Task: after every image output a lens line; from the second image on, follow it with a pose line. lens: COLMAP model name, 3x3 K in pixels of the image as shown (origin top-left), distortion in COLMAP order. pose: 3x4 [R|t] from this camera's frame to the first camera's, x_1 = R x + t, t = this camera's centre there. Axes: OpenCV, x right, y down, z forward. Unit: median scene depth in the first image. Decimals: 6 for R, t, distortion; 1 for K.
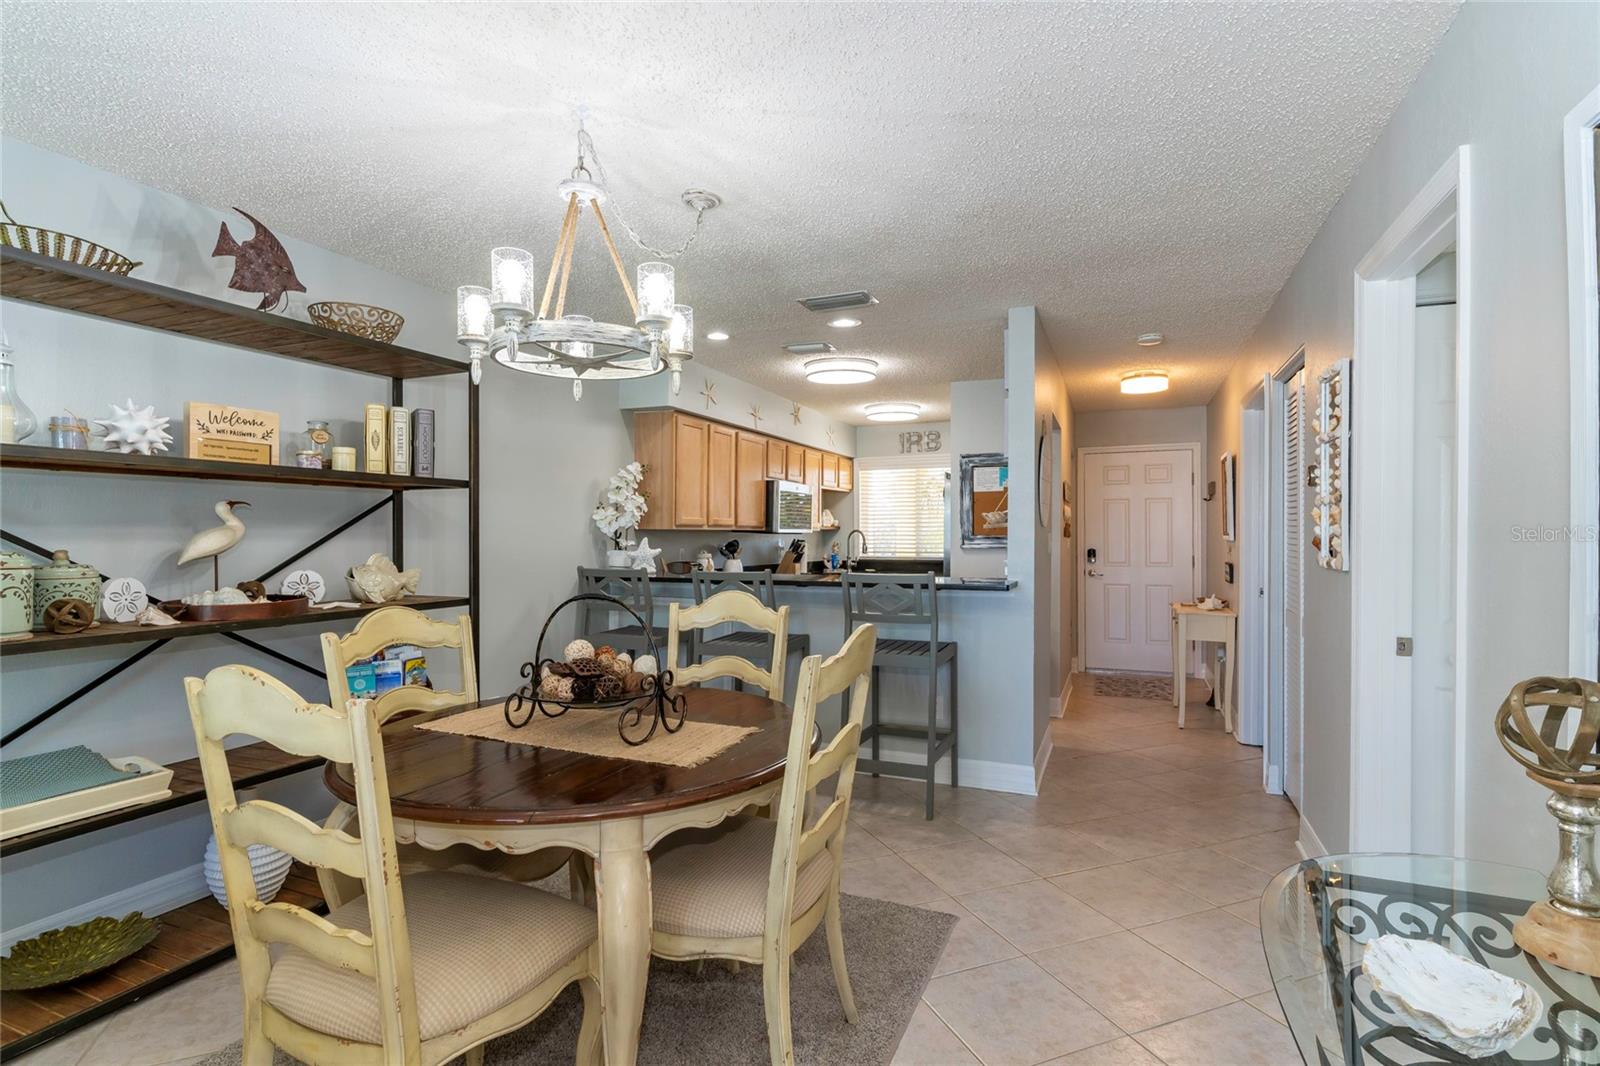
lens RADIAL K [[771.8, 0, 793.4], [0, 771.8, 531.7], [0, 0, 1]] dist [0.002003, 0.001246]
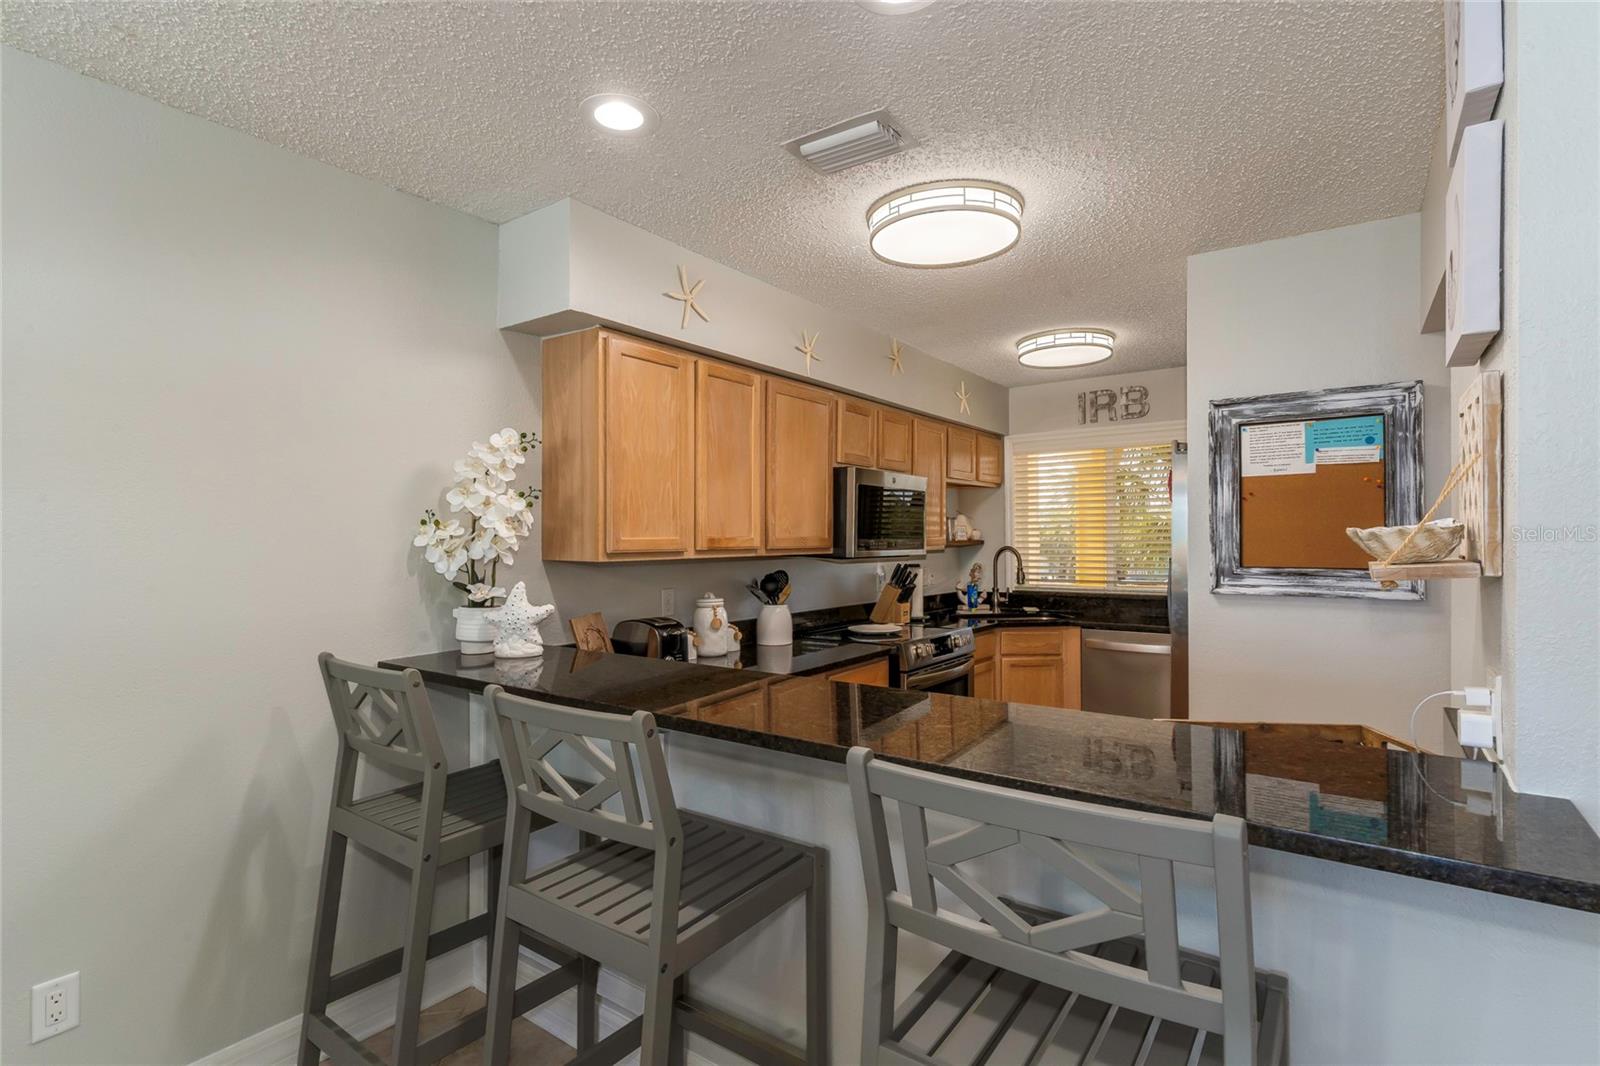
lens RADIAL K [[771.8, 0, 777.1], [0, 771.8, 527.9], [0, 0, 1]] dist [0.002003, 0.001246]
pose [[0.971604, -0.007507, -0.236495, 0.079133], [0.005515, 0.999944, -0.009084, -0.020795], [0.236550, 0.007522, 0.971590, 0.554823]]
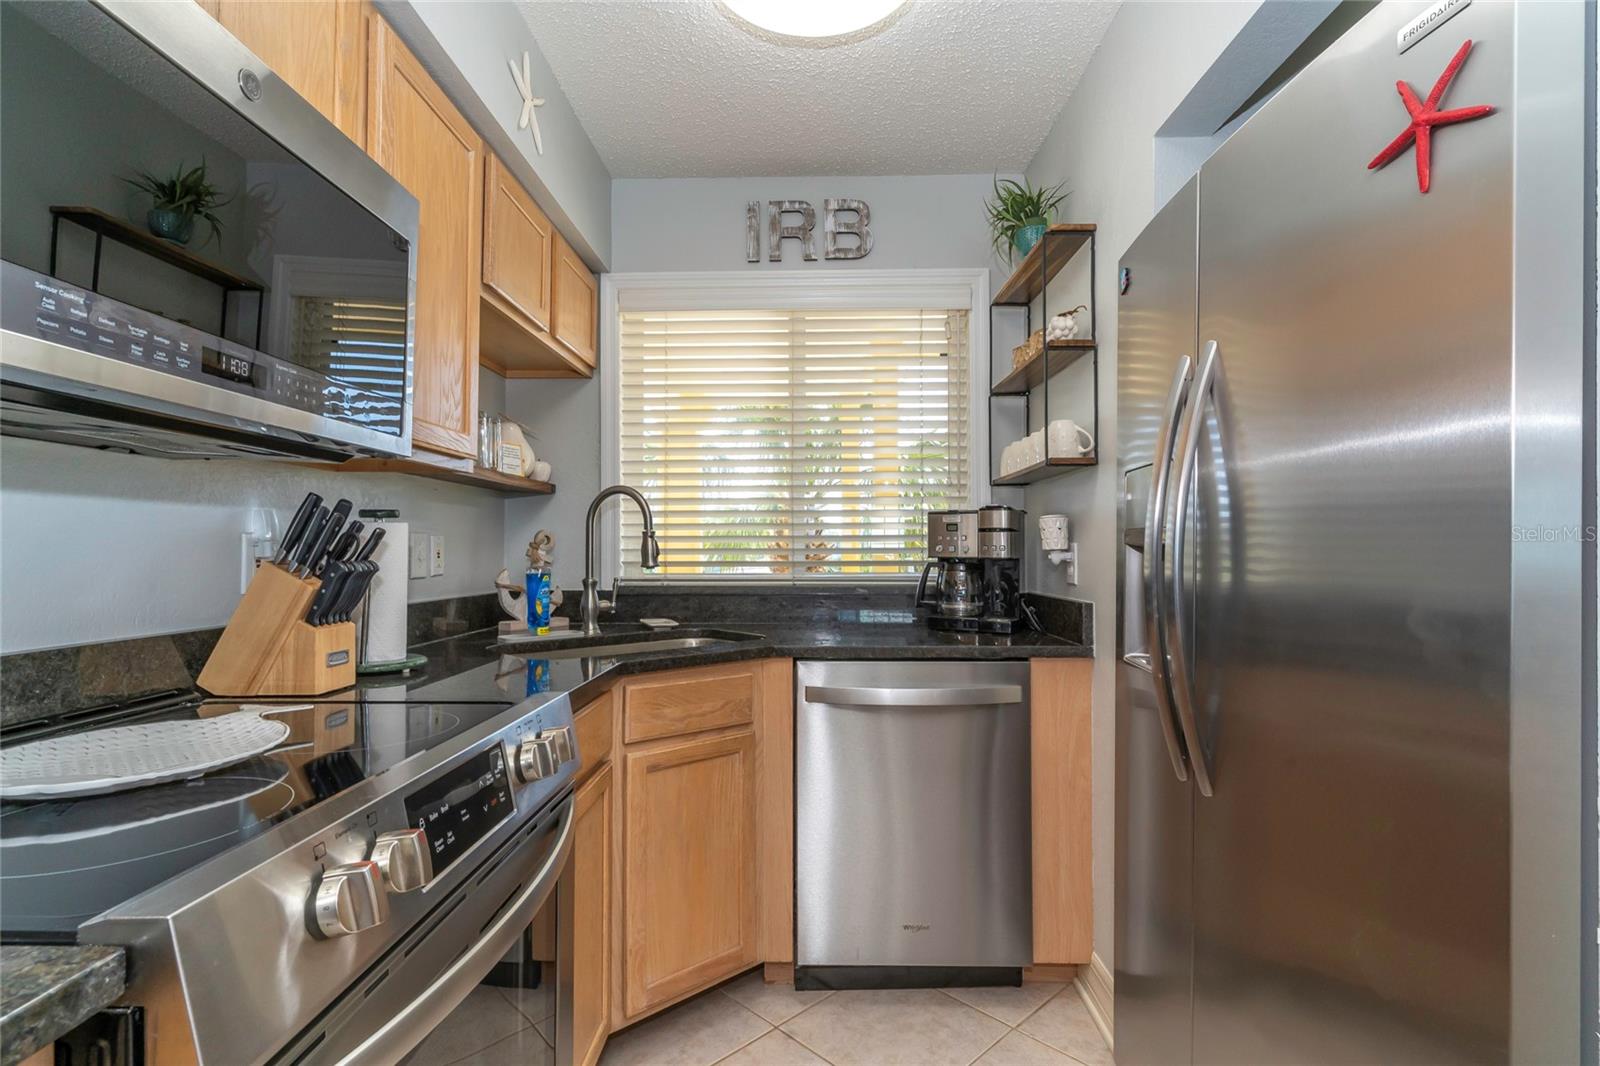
lens RADIAL K [[810.3, 0, 816.5], [0, 810.3, 527.9], [0, 0, 1]] dist [0.003728, 0.000067]
pose [[0.926518, 0.008060, 0.376165, 0.060484], [-0.001171, 0.999827, -0.018538, 0.031213], [-0.376250, 0.016736, 0.926367, 1.142800]]
